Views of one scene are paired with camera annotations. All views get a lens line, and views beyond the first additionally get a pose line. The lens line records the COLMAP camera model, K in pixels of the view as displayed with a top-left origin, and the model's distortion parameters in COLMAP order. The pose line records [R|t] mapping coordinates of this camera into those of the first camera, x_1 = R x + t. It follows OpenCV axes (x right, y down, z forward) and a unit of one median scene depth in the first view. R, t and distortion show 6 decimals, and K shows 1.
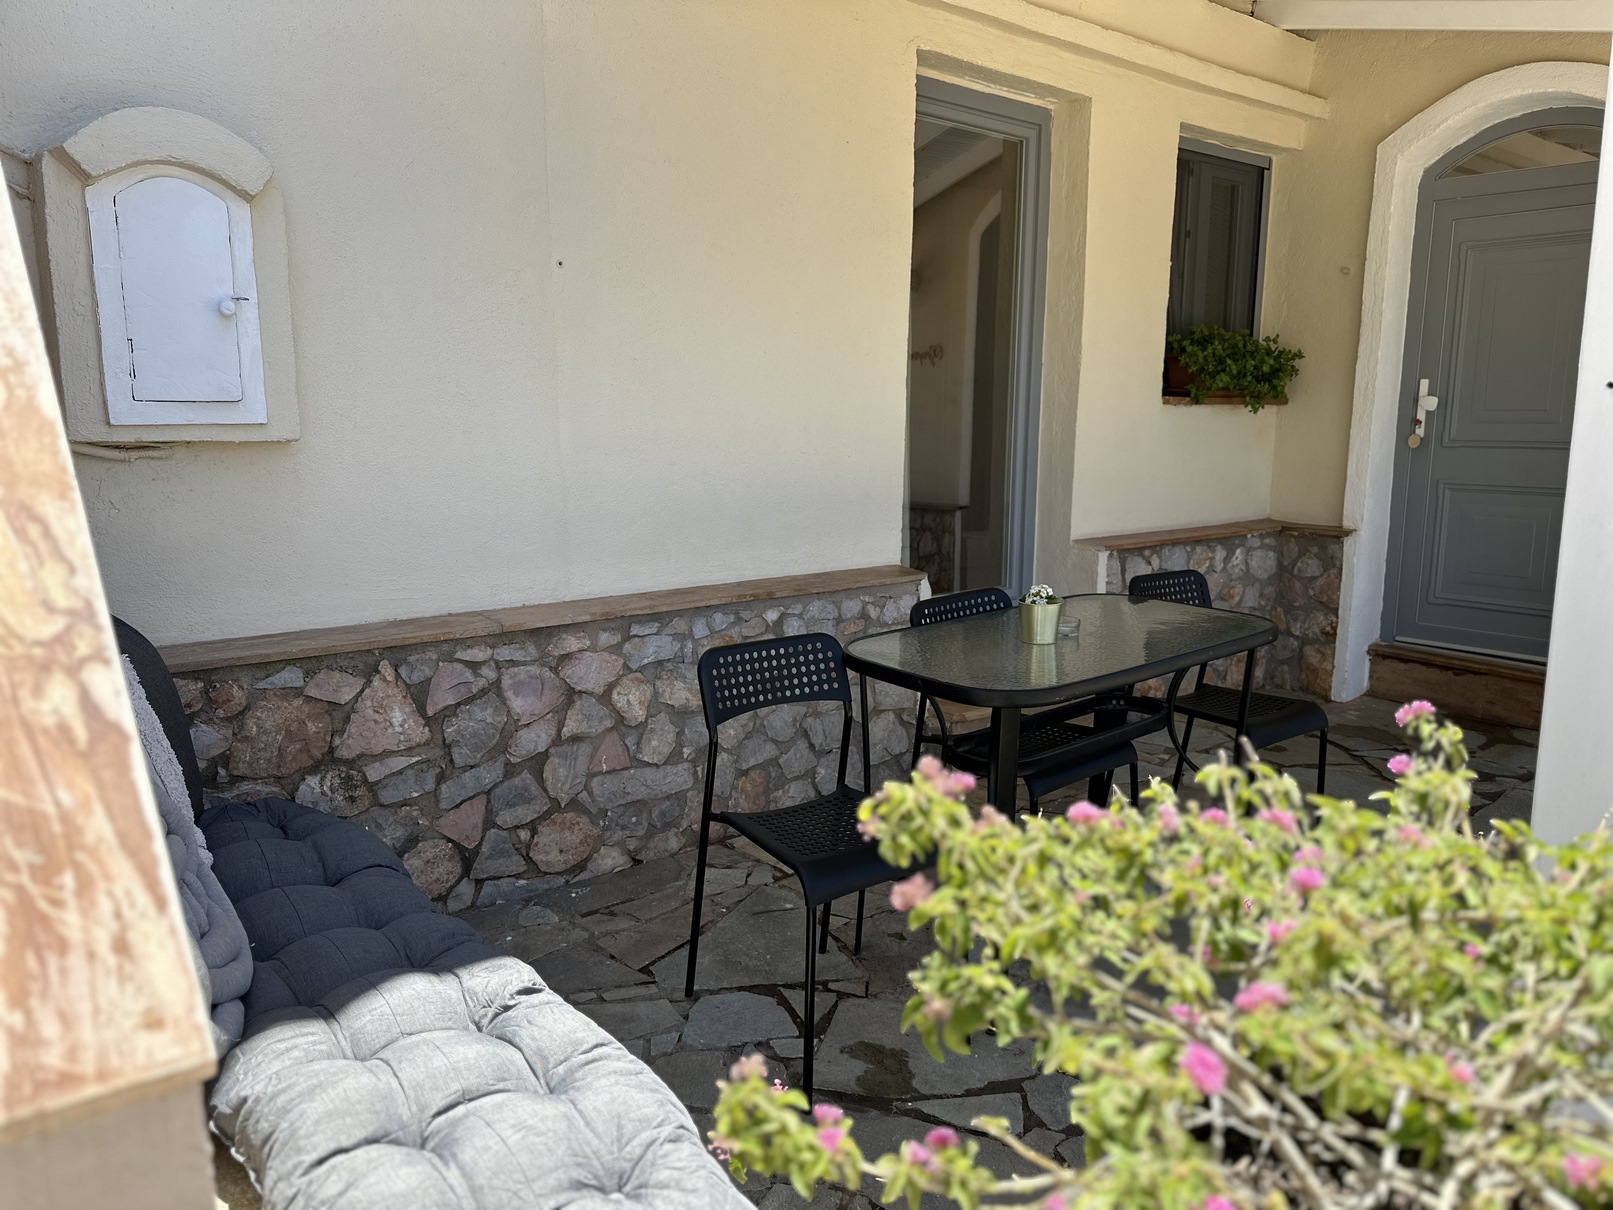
lens RADIAL K [[1130.2, 0, 806.5], [0, 1130.2, 605.0], [0, 0, 1]] dist [0.000513, -0.001893]
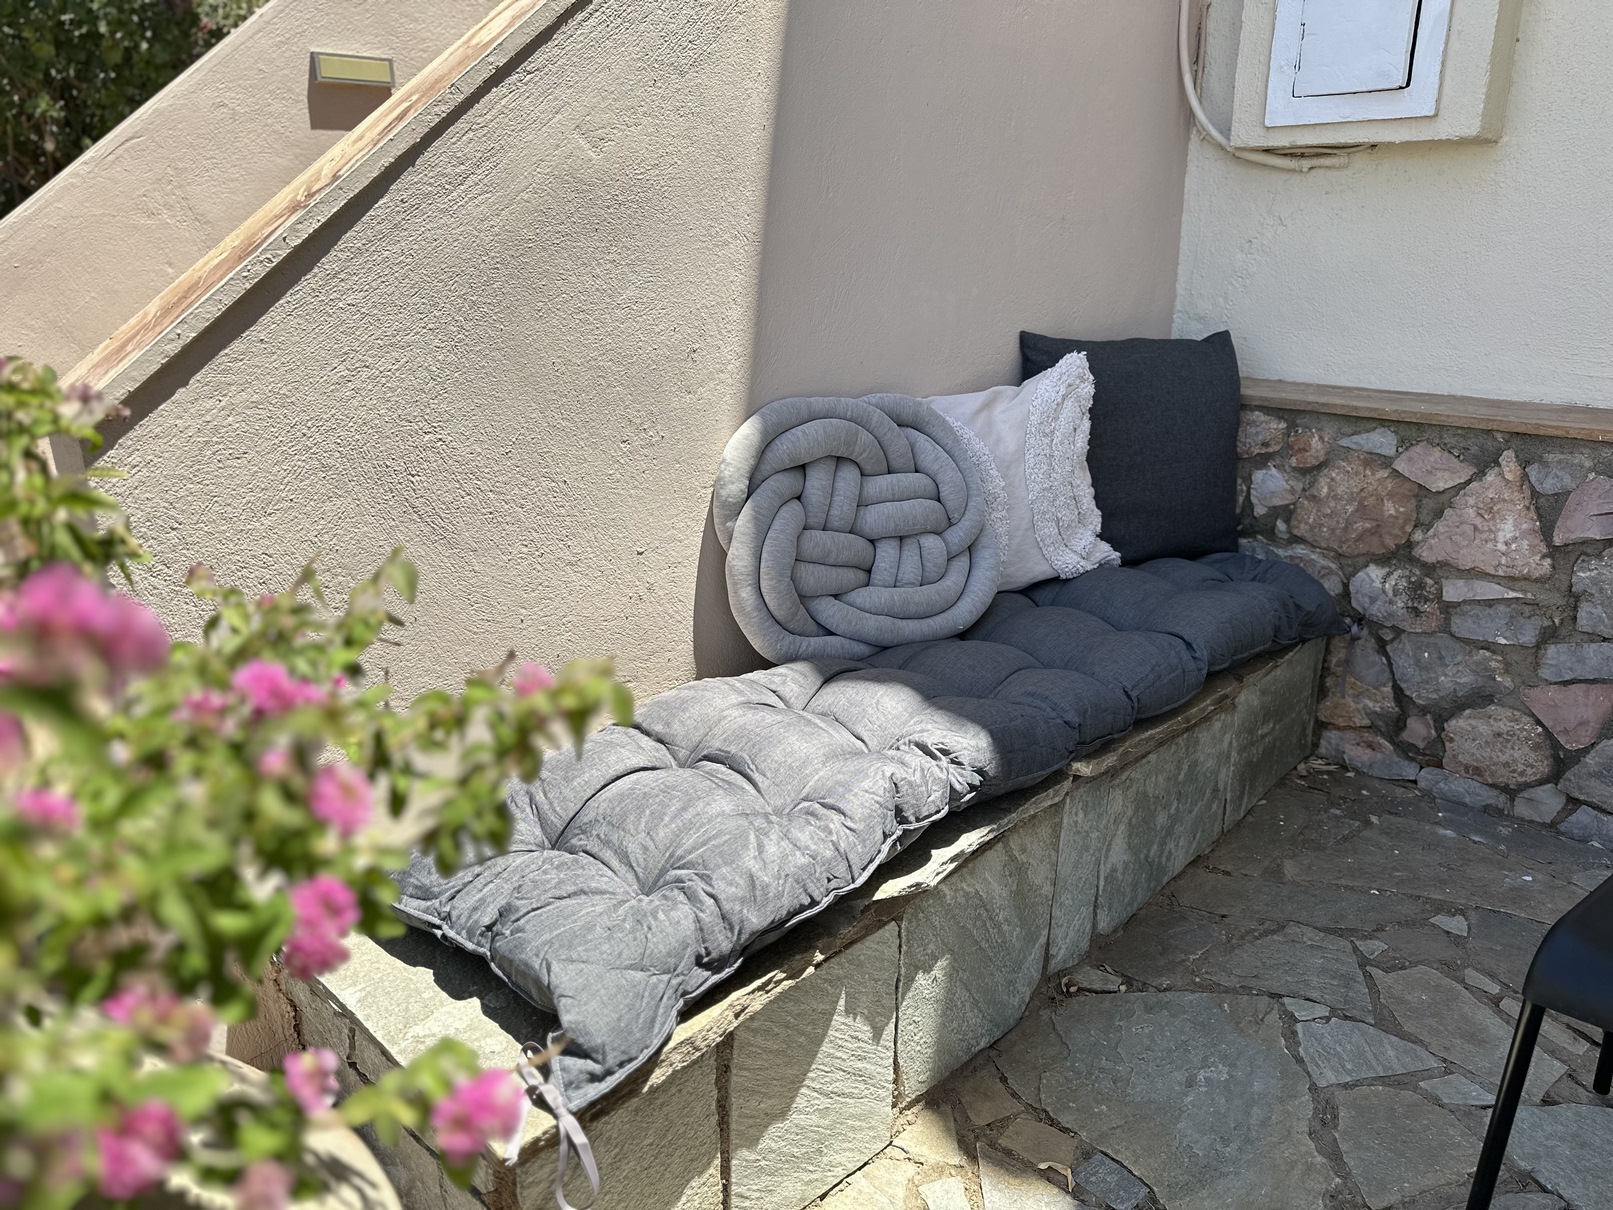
lens RADIAL K [[1130.2, 0, 806.5], [0, 1130.2, 605.0], [0, 0, 1]] dist [0.000513, -0.001893]
pose [[0.136947, 0.310197, -0.940757, 0.295448], [-0.163036, 0.943811, 0.287470, 0.007020], [0.977069, 0.114009, 0.179826, 0.437425]]
